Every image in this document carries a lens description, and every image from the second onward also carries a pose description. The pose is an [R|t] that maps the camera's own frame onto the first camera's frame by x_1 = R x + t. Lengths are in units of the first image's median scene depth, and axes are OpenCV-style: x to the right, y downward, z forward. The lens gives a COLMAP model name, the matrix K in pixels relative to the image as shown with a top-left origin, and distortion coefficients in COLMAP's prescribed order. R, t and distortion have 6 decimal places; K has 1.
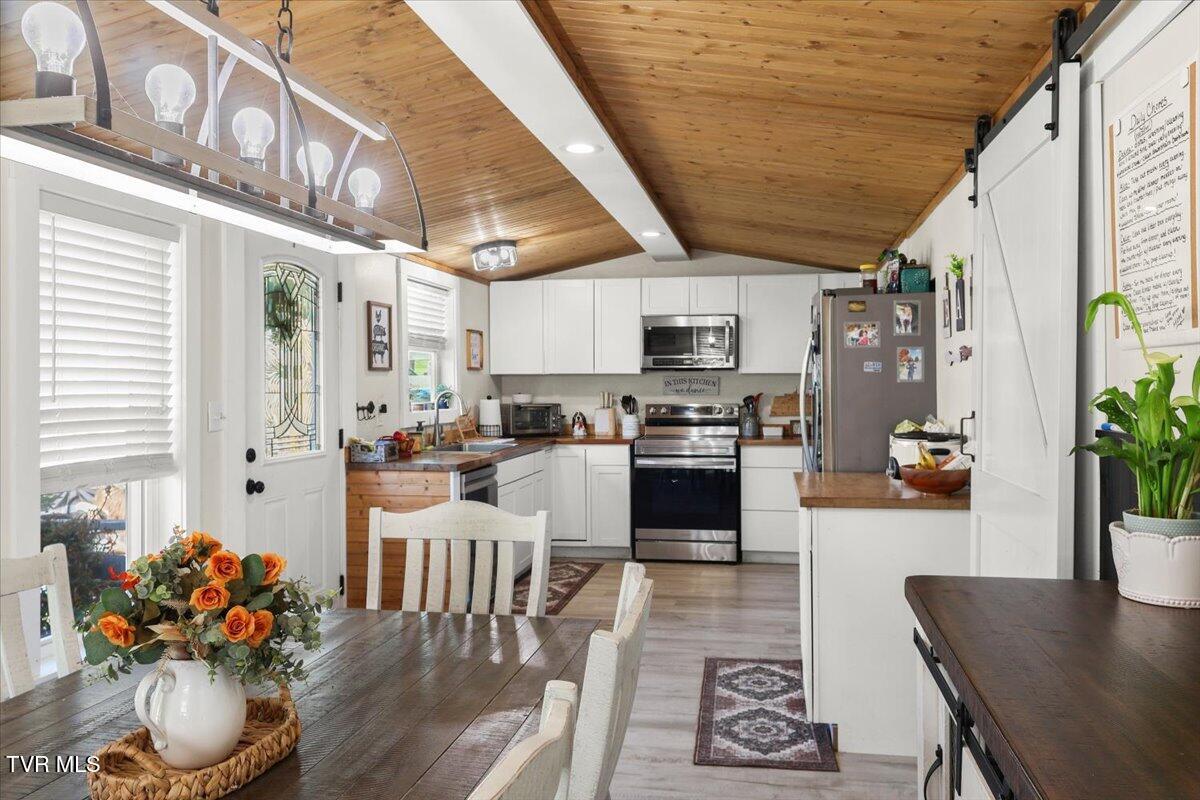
lens RADIAL K [[924.8, 0, 602.2], [0, 924.8, 399.6], [0, 0, 1]] dist [-0.000613, 0.002605]
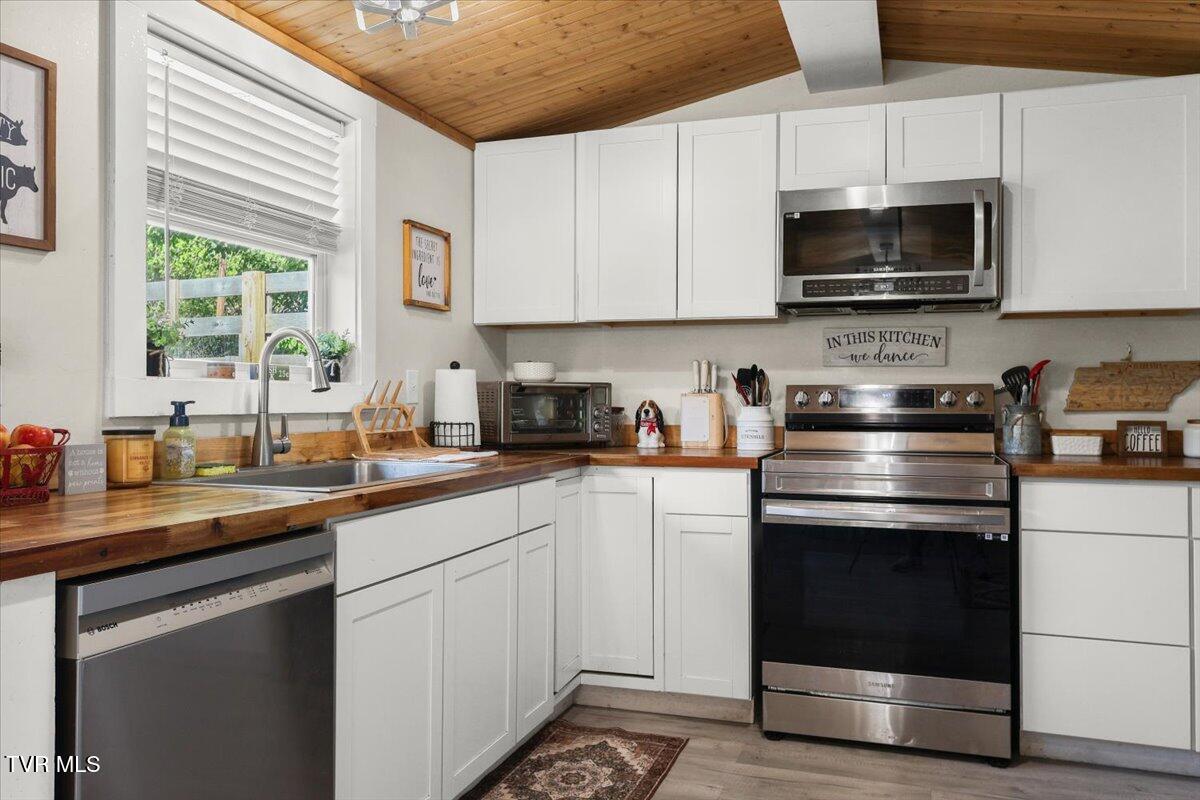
lens RADIAL K [[924.8, 0, 602.4], [0, 924.8, 391.3], [0, 0, 1]] dist [-0.000613, 0.002605]
pose [[0.989481, 0.006585, -0.144512, 0.022436], [-0.010368, 0.999623, -0.025441, 0.022007], [0.144290, 0.026671, 0.989176, 0.526359]]
